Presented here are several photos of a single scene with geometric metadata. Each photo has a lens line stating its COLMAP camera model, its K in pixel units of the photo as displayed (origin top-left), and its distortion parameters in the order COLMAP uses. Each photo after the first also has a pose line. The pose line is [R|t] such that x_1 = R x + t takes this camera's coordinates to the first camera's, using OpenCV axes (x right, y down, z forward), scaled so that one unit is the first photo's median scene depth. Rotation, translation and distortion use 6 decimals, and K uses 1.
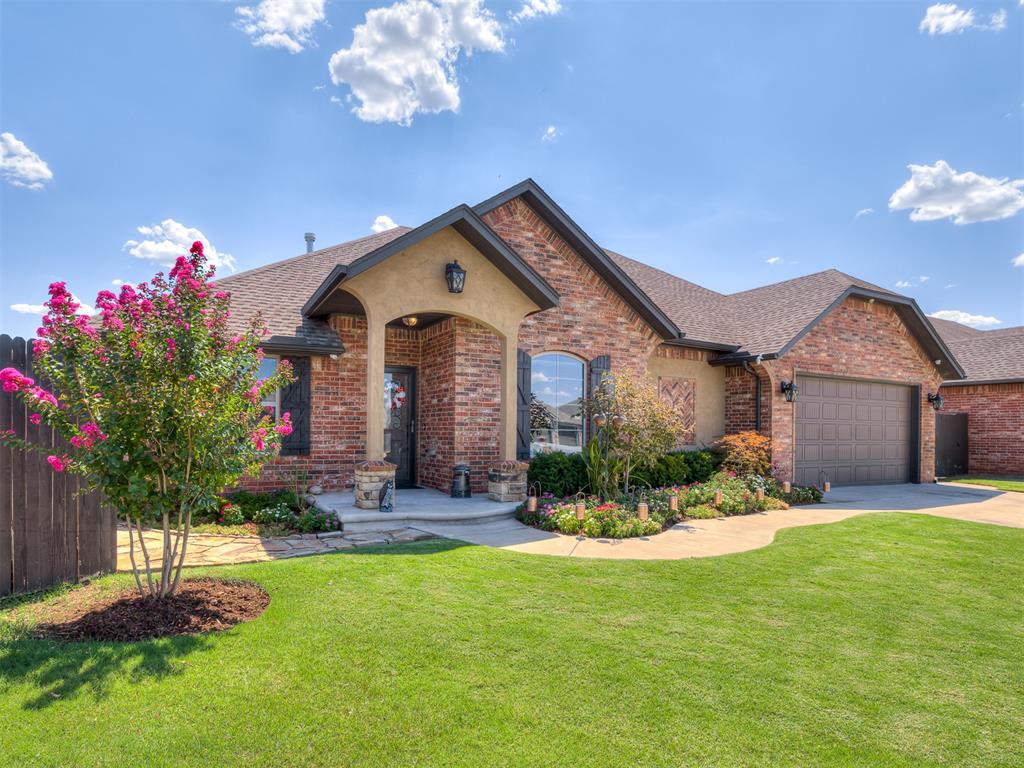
lens RADIAL K [[503.8, 0, 510.9], [0, 503.8, 412.9], [0, 0, 1]] dist [-0.027096, 0.000691]
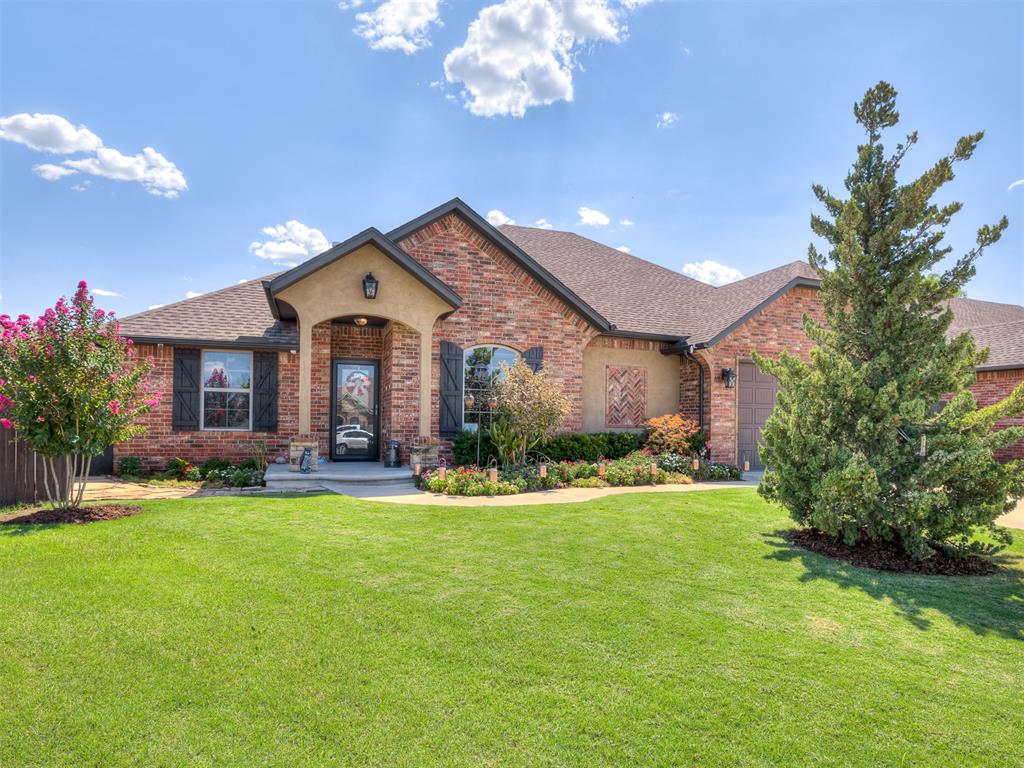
lens RADIAL K [[487.2, 0, 511.1], [0, 487.2, 403.3], [0, 0, 1]] dist [-0.036061, 0.011168]
pose [[0.994238, -0.001804, -0.107180, 0.277227], [0.001870, 0.999998, 0.000518, 0.013351], [0.107179, -0.000716, 0.994239, -0.111358]]
